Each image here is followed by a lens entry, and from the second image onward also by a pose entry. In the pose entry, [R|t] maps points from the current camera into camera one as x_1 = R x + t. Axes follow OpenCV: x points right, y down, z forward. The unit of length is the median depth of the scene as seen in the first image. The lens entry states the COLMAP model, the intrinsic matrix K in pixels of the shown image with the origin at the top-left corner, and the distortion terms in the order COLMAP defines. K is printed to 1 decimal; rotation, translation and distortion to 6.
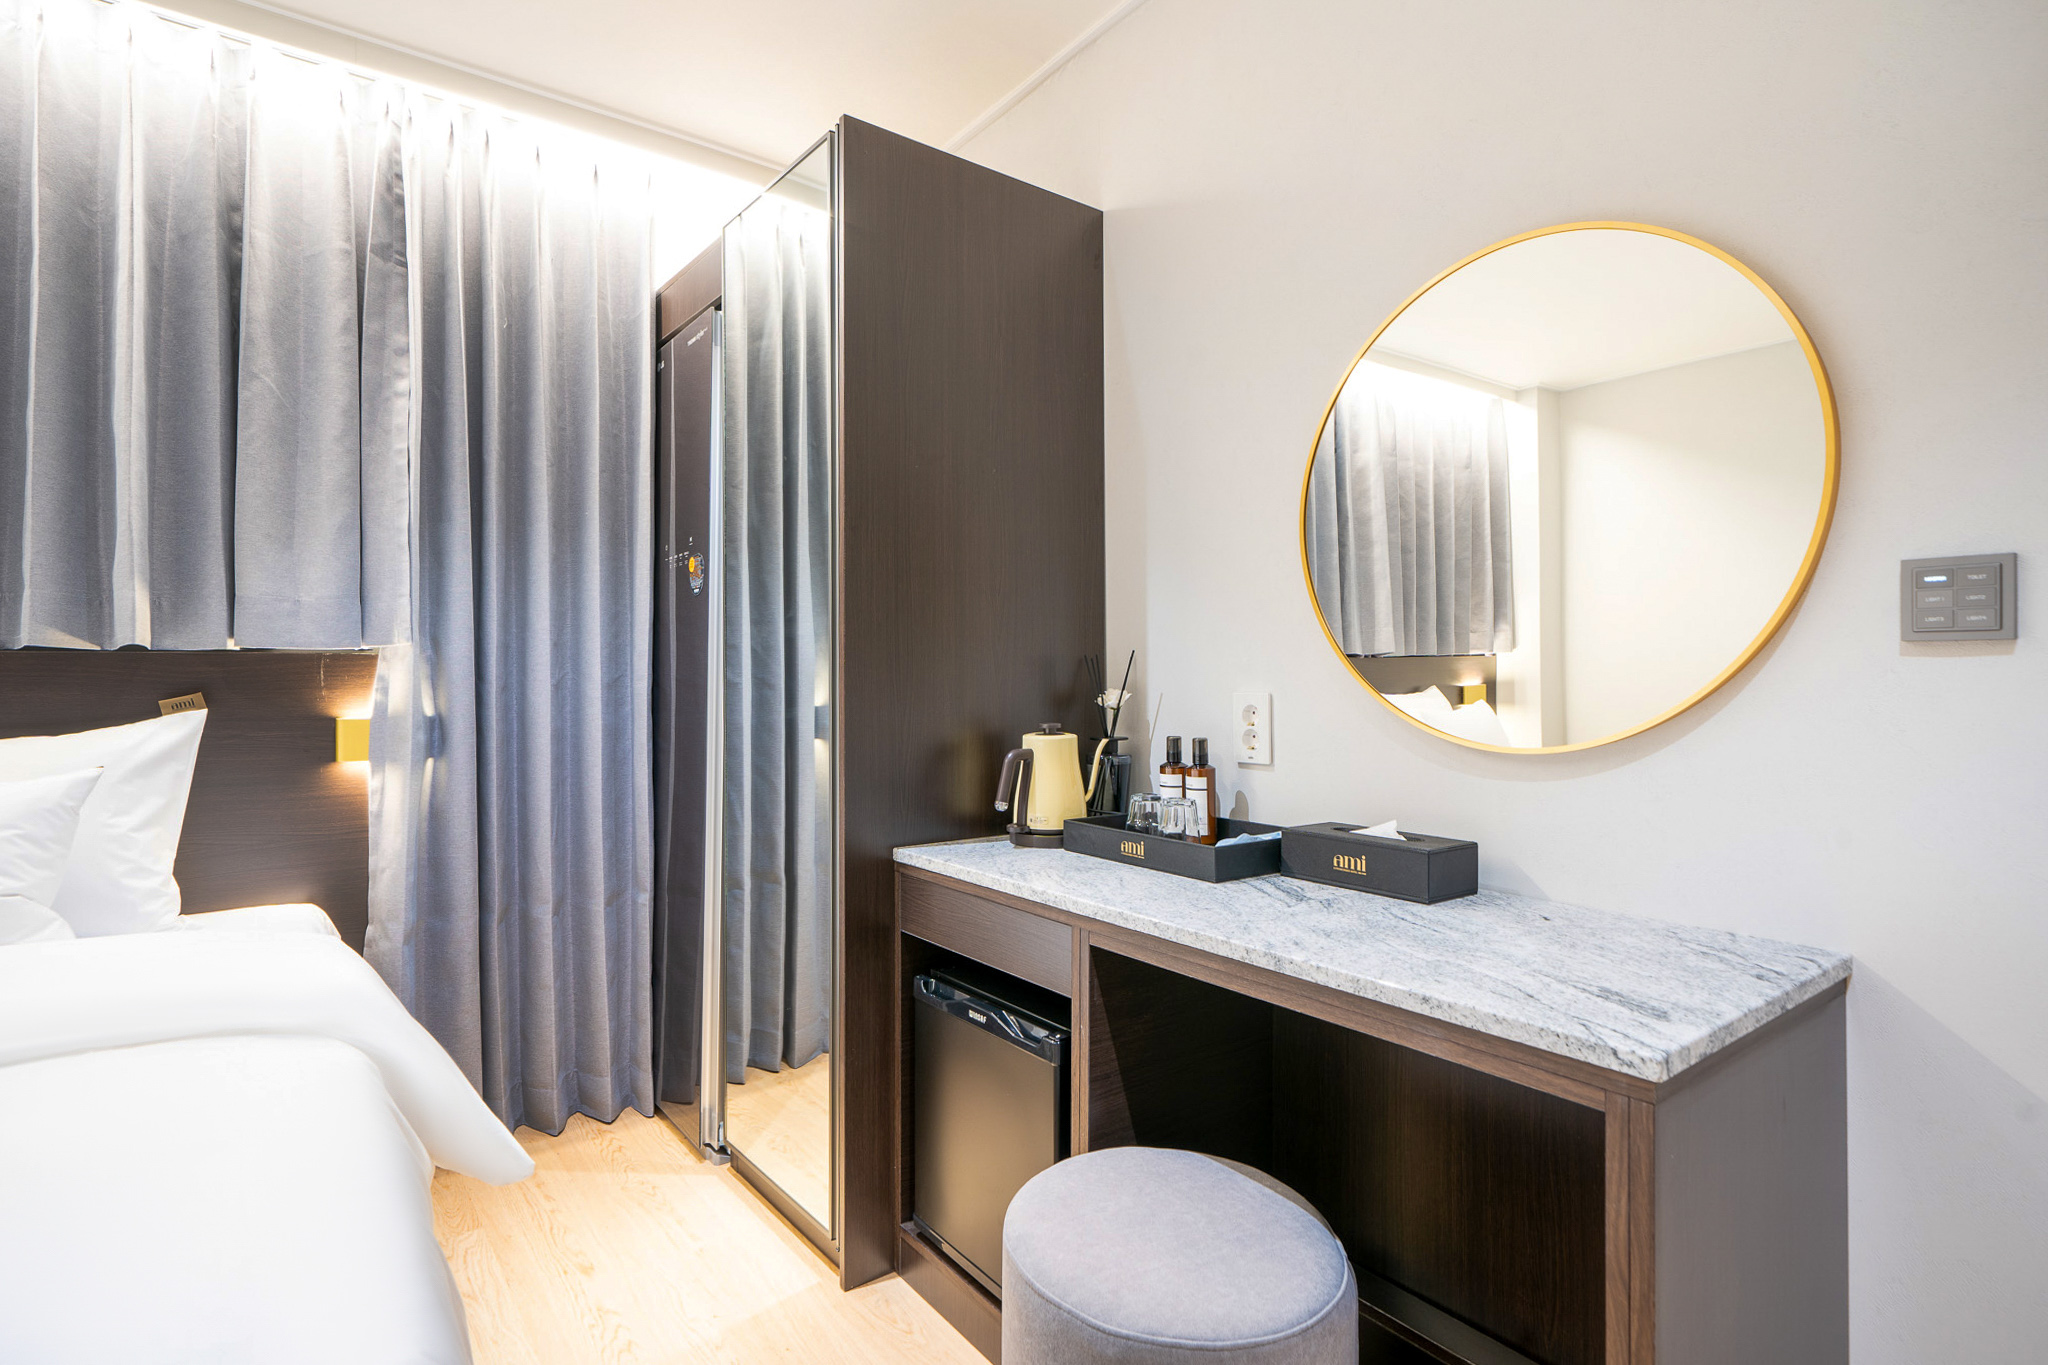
lens RADIAL K [[989.6, 0, 1017.6], [0, 989.6, 669.2], [0, 0, 1]] dist [0.002686, 0.000365]
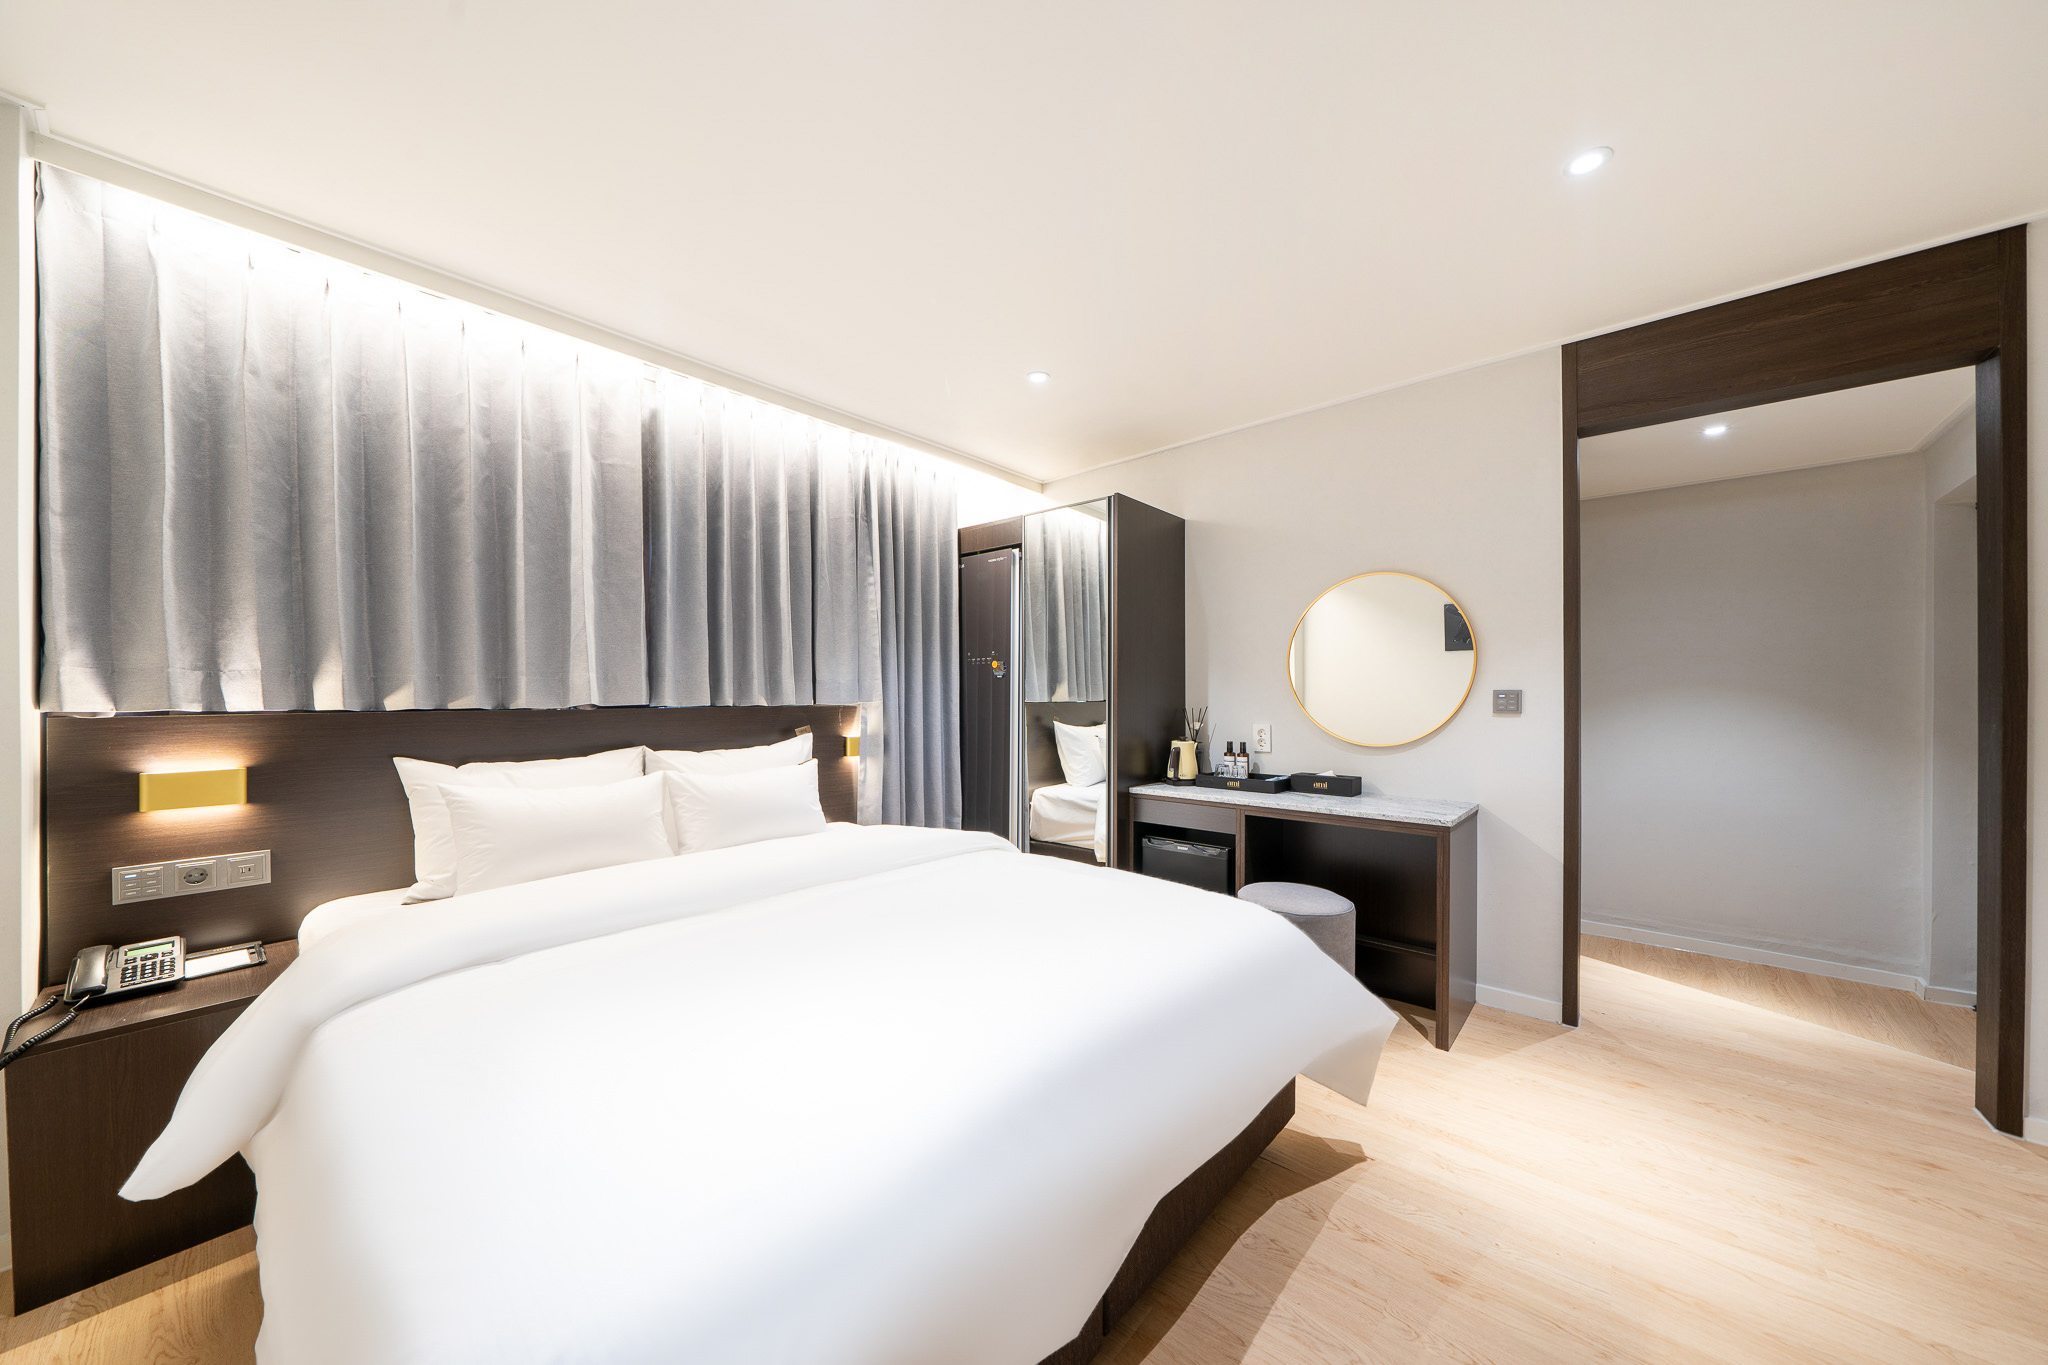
lens RADIAL K [[673.4, 0, 1025.7], [0, 673.4, 696.9], [0, 0, 1]] dist [-0.001040, -0.000036]
pose [[0.979588, 0.003981, 0.200975, -0.631530], [-0.004697, 0.999984, 0.003083, -0.043955], [-0.200959, -0.003964, 0.979592, -0.523797]]
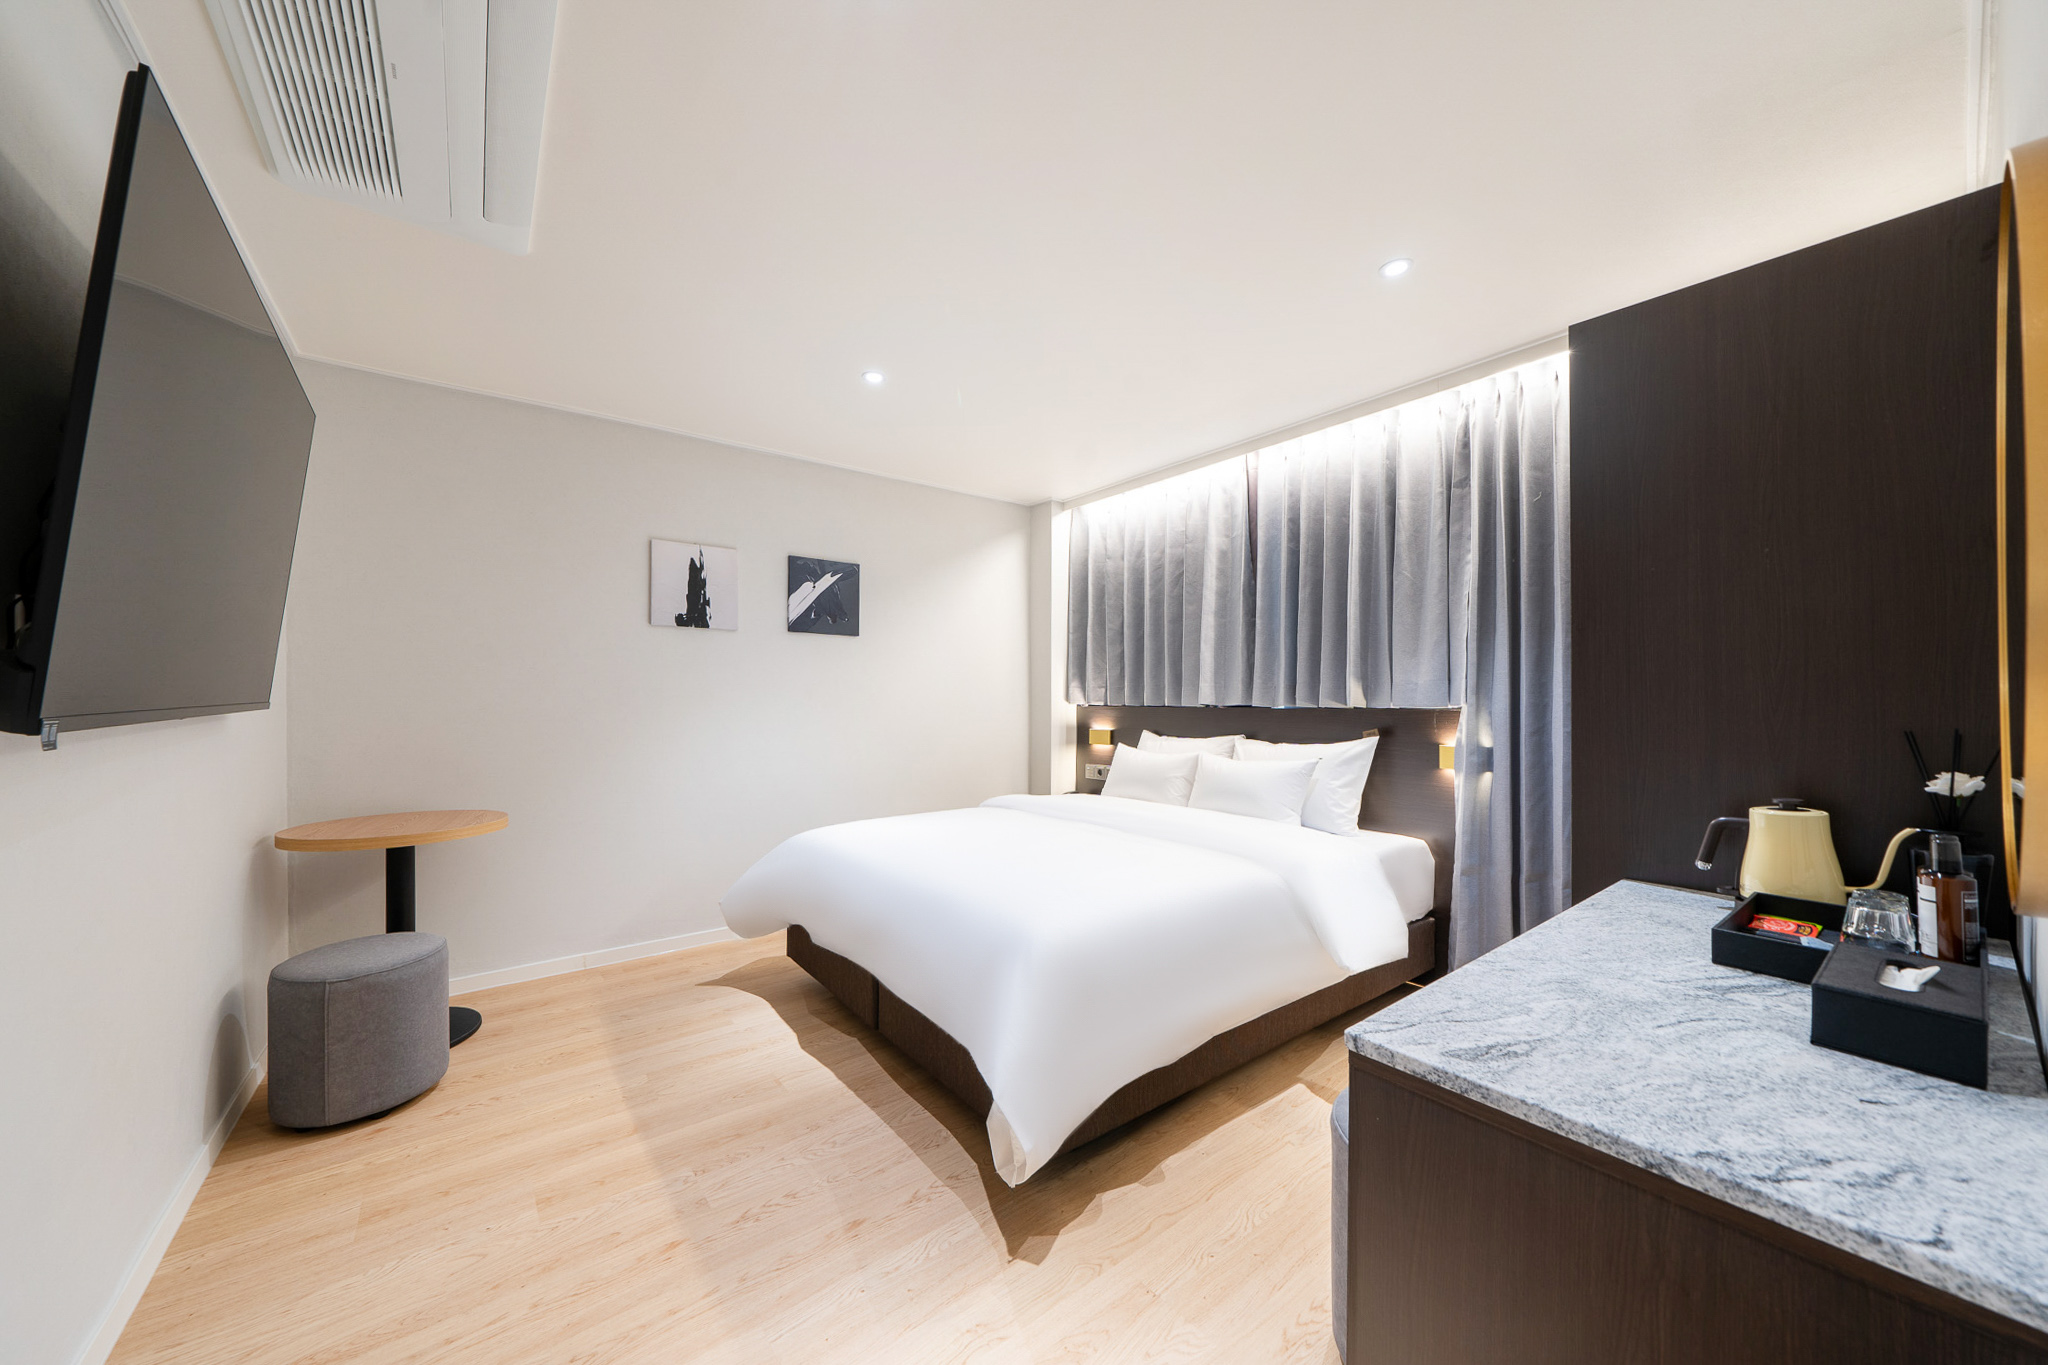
lens RADIAL K [[720.7, 0, 1020.8], [0, 720.7, 694.9], [0, 0, 1]] dist [-0.000344, -0.000025]
pose [[0.025629, -0.002217, -0.999669, 0.676149], [0.002504, 0.999995, -0.002153, -0.045262], [0.999668, -0.002448, 0.025635, 0.189430]]
